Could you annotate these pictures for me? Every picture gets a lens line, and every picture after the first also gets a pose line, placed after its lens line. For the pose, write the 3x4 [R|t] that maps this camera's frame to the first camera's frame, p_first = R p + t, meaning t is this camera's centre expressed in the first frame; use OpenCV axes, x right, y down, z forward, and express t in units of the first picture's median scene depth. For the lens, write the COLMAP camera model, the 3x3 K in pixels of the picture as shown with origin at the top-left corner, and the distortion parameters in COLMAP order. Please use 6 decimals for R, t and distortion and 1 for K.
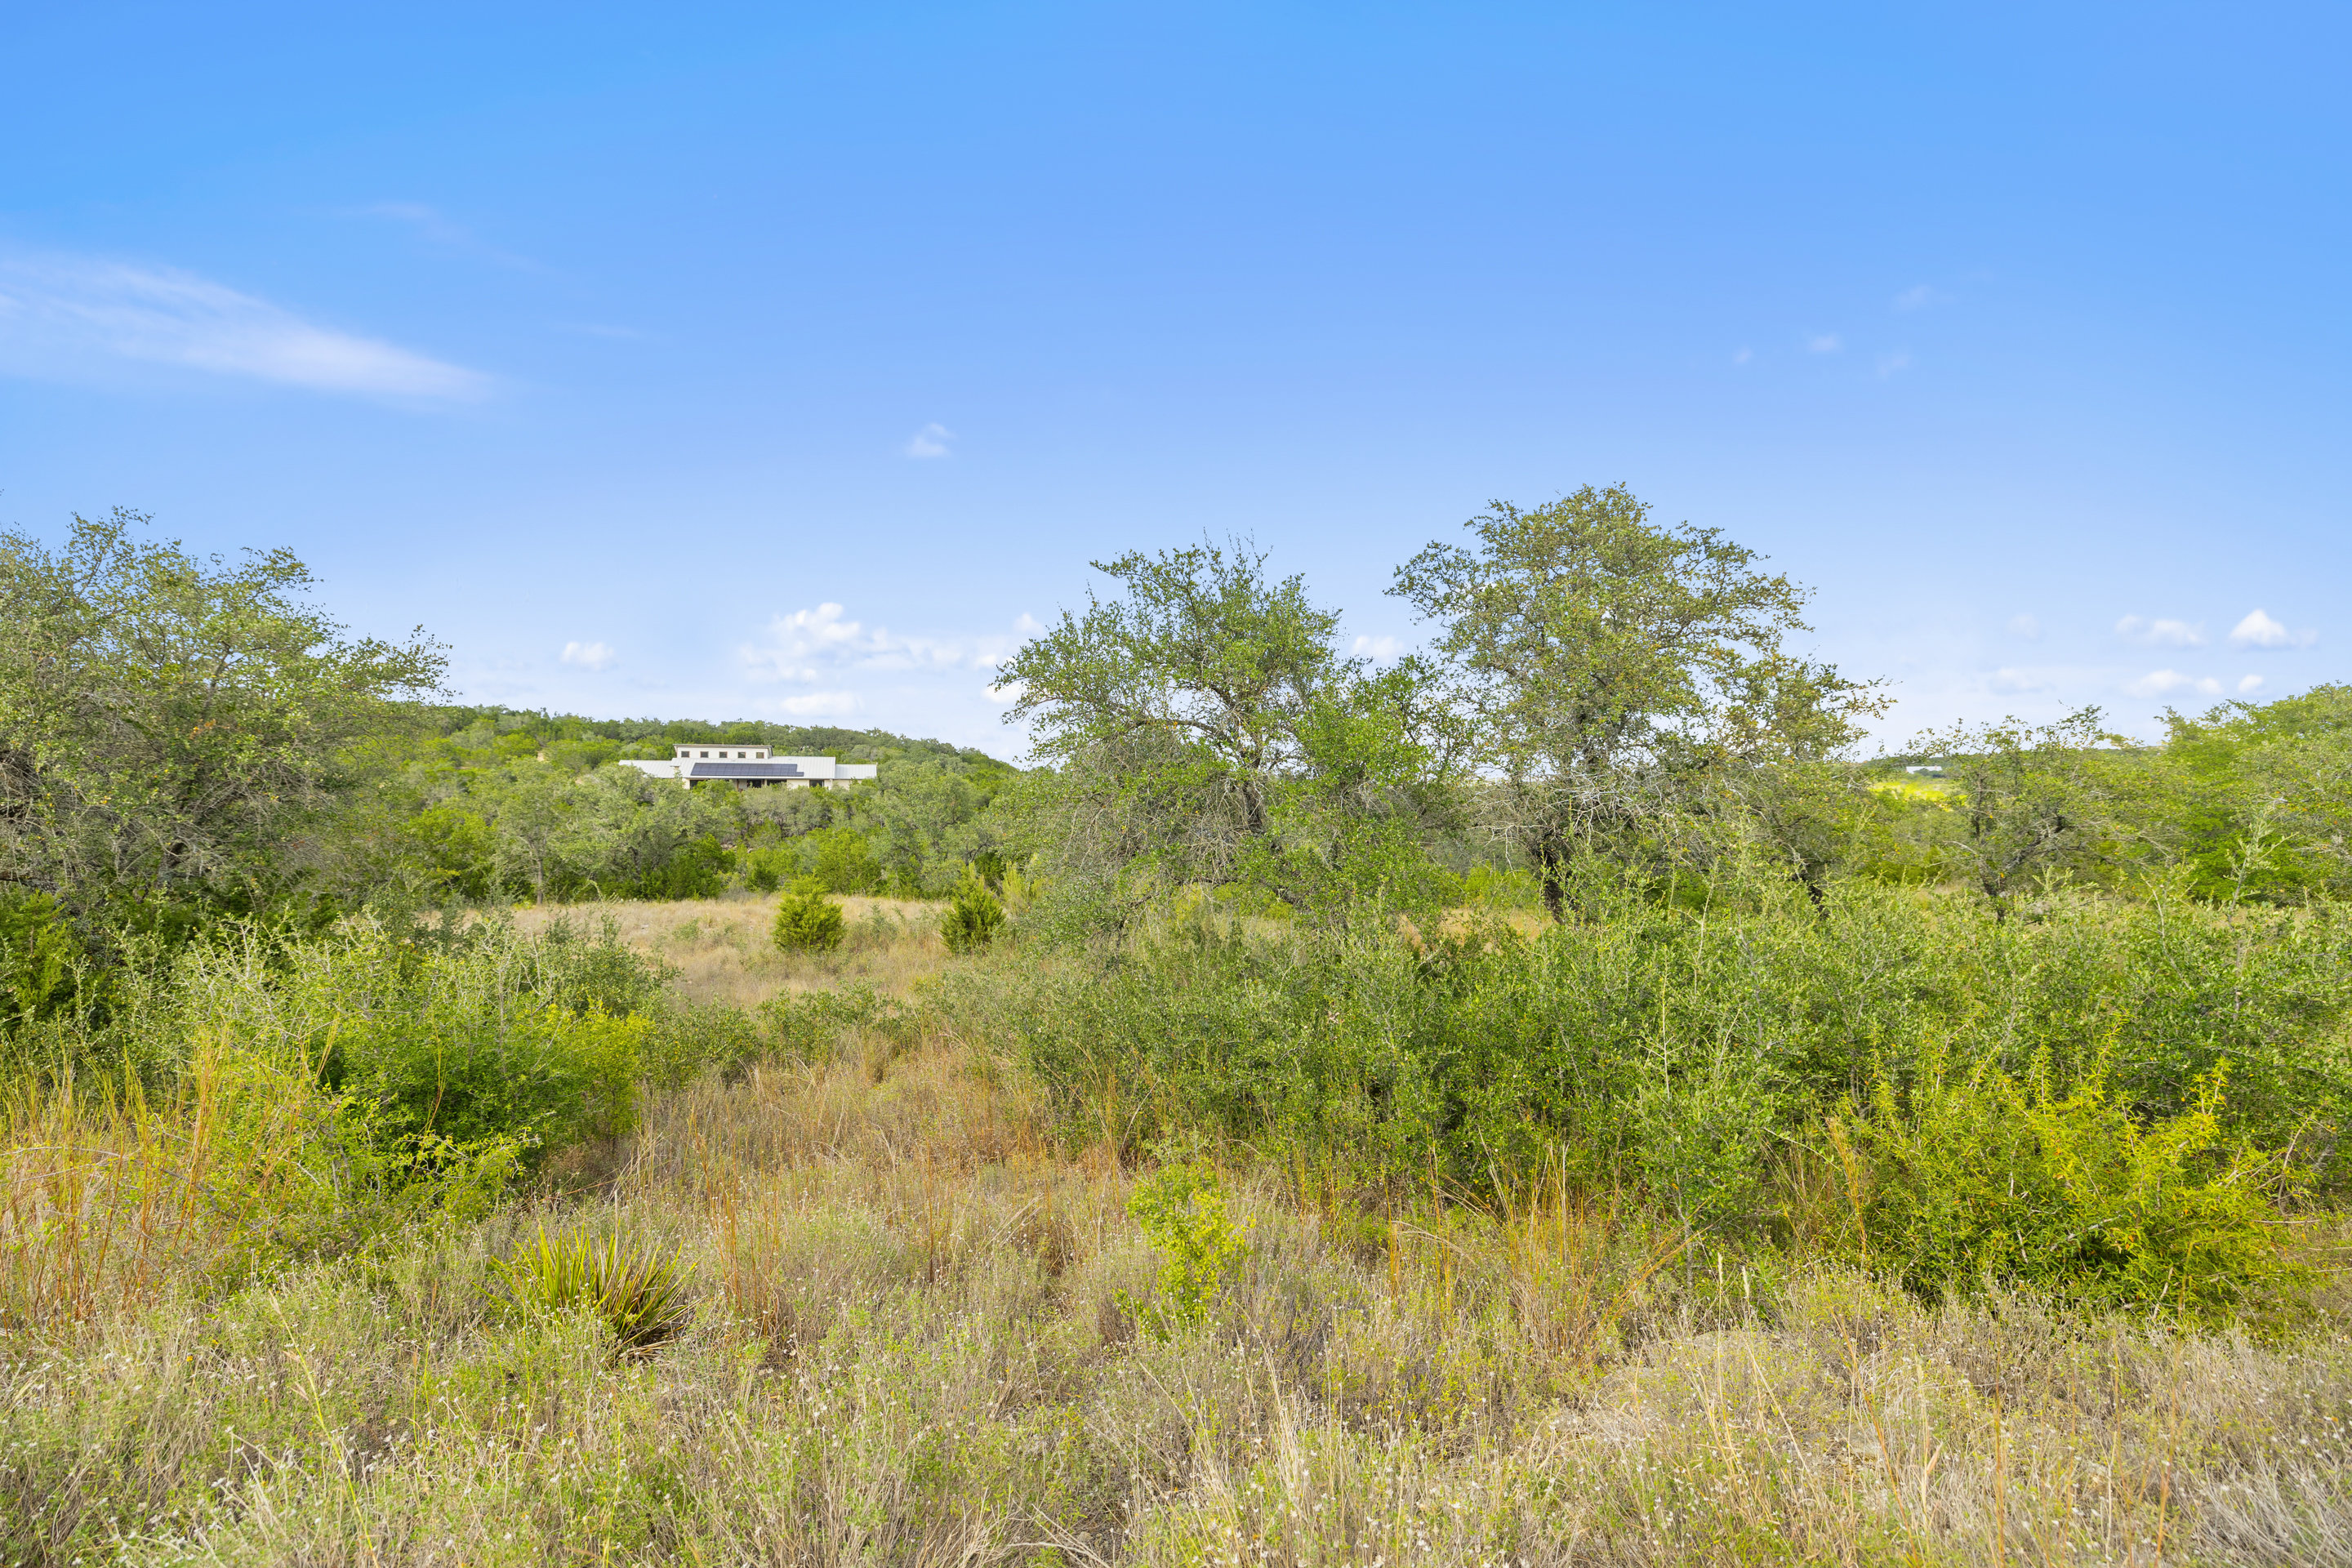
lens RADIAL K [[1024.6, 0, 1175.0], [0, 1024.6, 776.8], [0, 0, 1]] dist [0.009314, 0.001044]
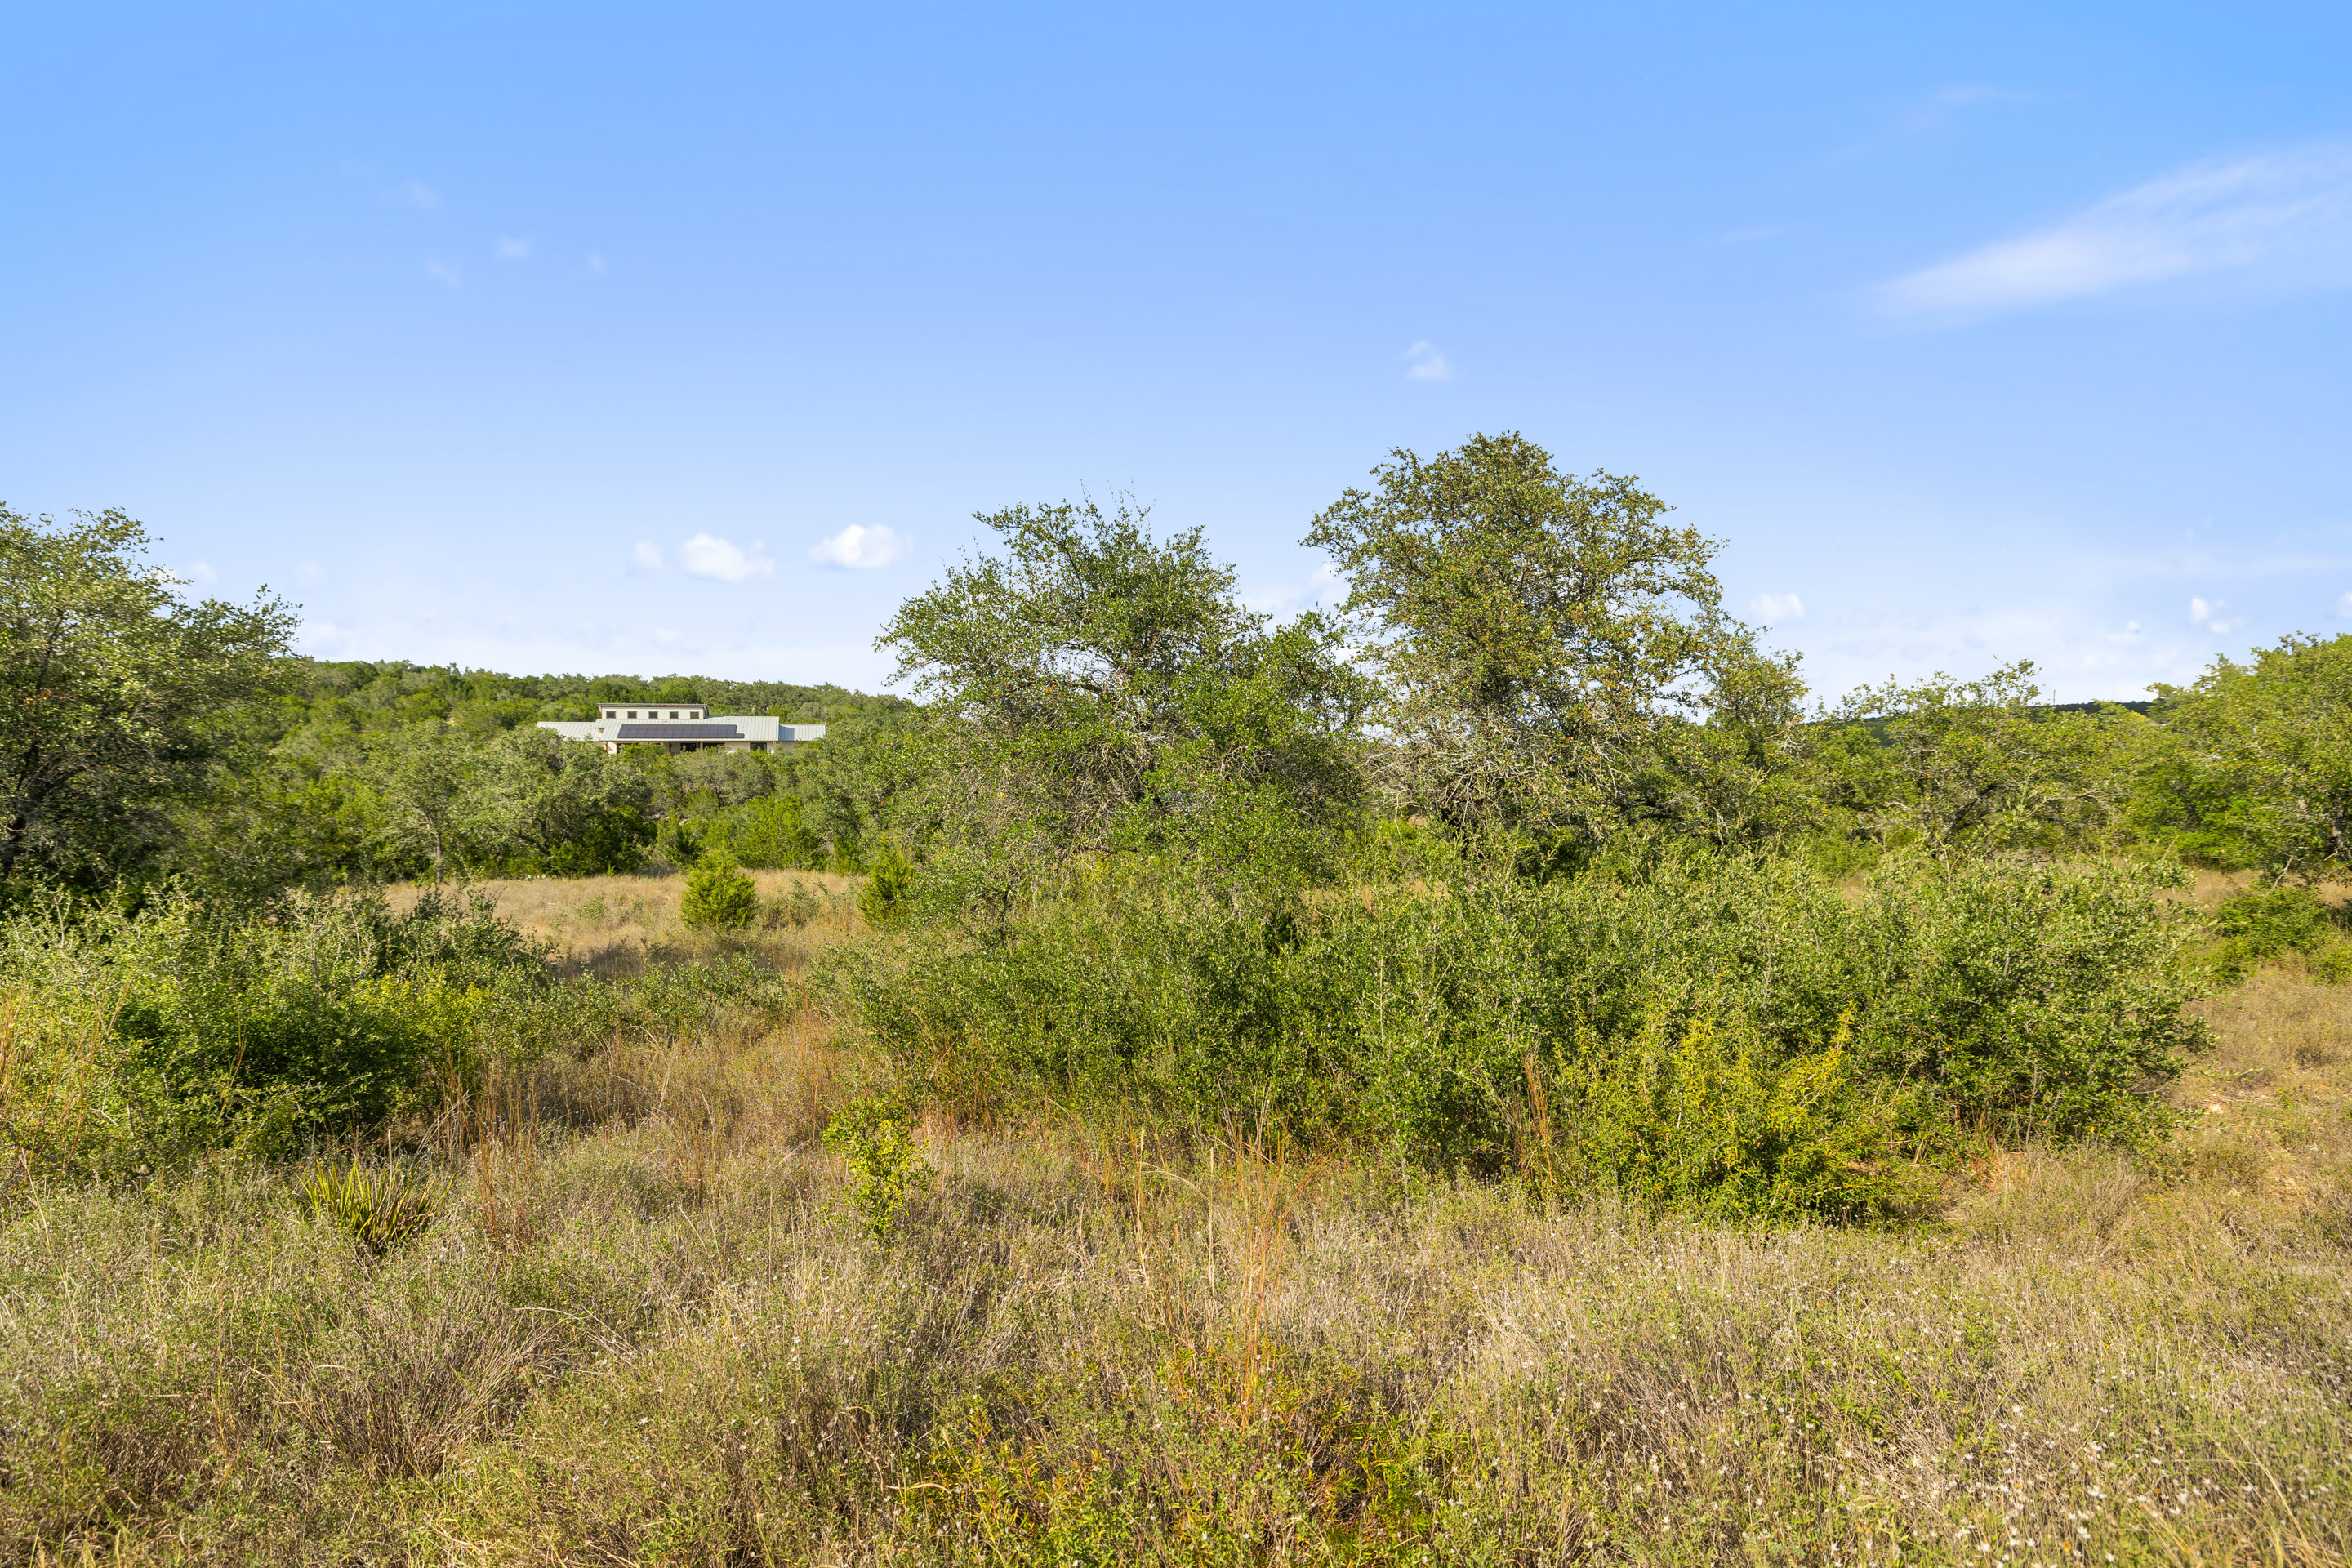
lens RADIAL K [[1146.3, 0, 1183.9], [0, 1146.3, 790.8], [0, 0, 1]] dist [-0.000682, -0.002844]
pose [[0.999881, -0.007154, 0.013660, 0.085393], [0.006490, 0.998824, 0.048055, -0.003870], [-0.013987, -0.047960, 0.998751, -0.063038]]
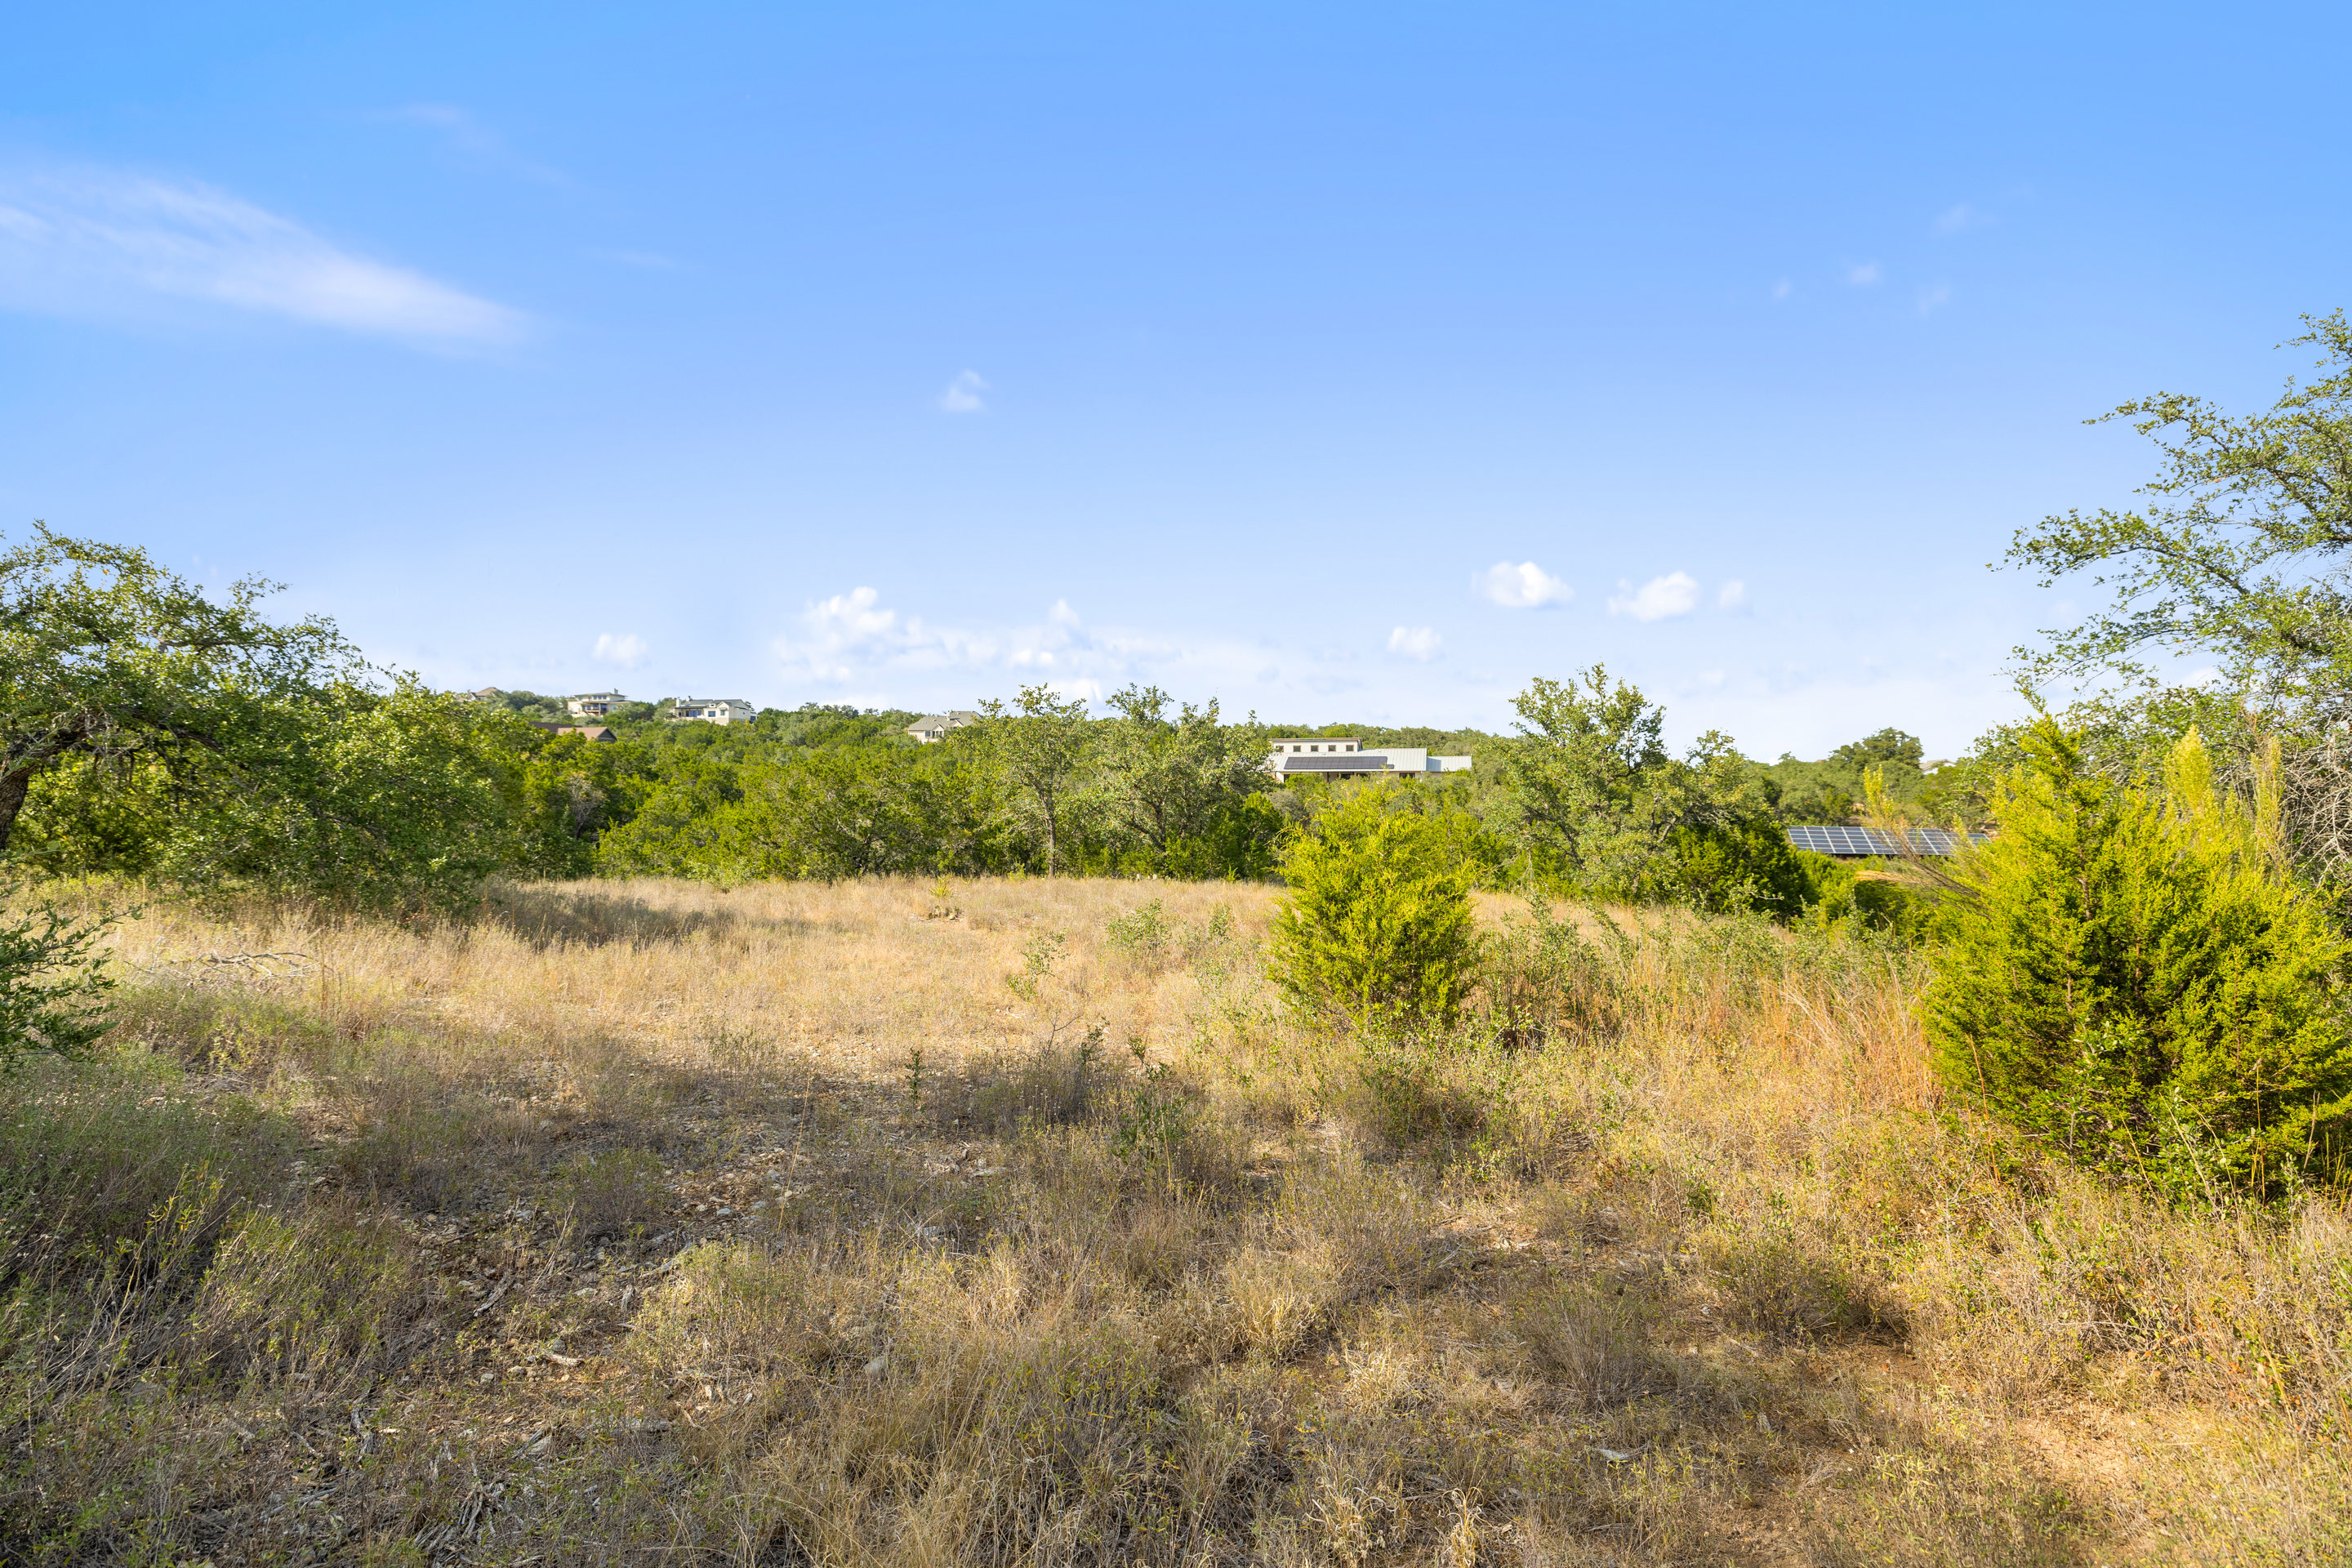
lens RADIAL K [[1024.6, 0, 1178.8], [0, 1024.6, 785.7], [0, 0, 1]] dist [0.009314, 0.001044]
pose [[0.849489, -0.003146, -0.527596, -0.393478], [0.003139, 0.999995, -0.000908, 0.161795], [0.527596, -0.000885, 0.849495, 1.150676]]
